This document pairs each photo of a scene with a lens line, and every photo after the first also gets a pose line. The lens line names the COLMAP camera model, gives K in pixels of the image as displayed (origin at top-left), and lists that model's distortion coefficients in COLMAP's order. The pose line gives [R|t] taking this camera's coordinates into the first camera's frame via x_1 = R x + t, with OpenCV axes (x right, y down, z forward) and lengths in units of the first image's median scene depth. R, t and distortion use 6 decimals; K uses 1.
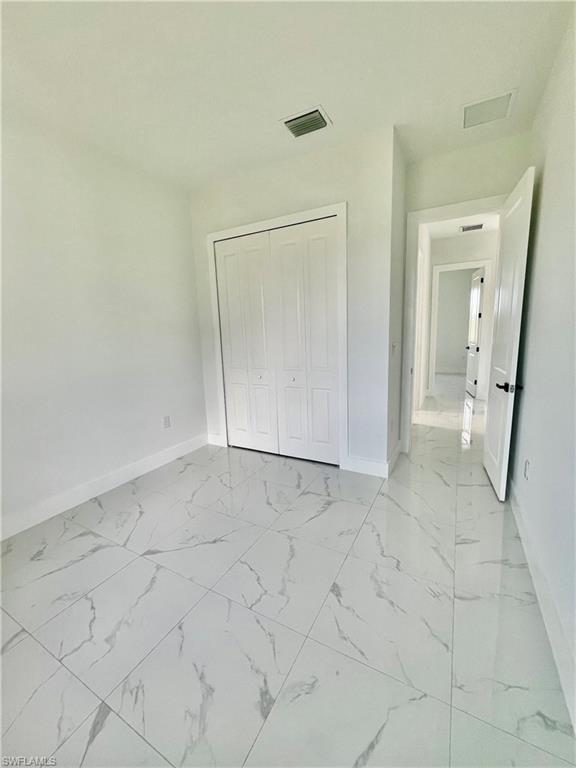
lens RADIAL K [[309.6, 0, 292.1], [0, 309.6, 381.6], [0, 0, 1]] dist [-0.007113, 0.000504]
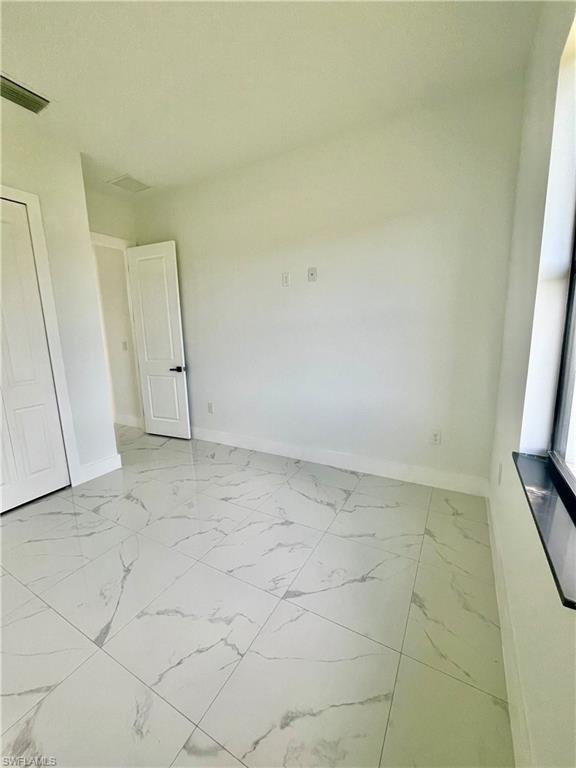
lens RADIAL K [[309.6, 0, 292.1], [0, 309.6, 381.6], [0, 0, 1]] dist [-0.007113, 0.000504]
pose [[0.006738, -0.141644, 0.989895, -0.844884], [0.192729, 0.971541, 0.137706, -0.024676], [-0.981229, 0.189854, 0.033845, 0.340115]]
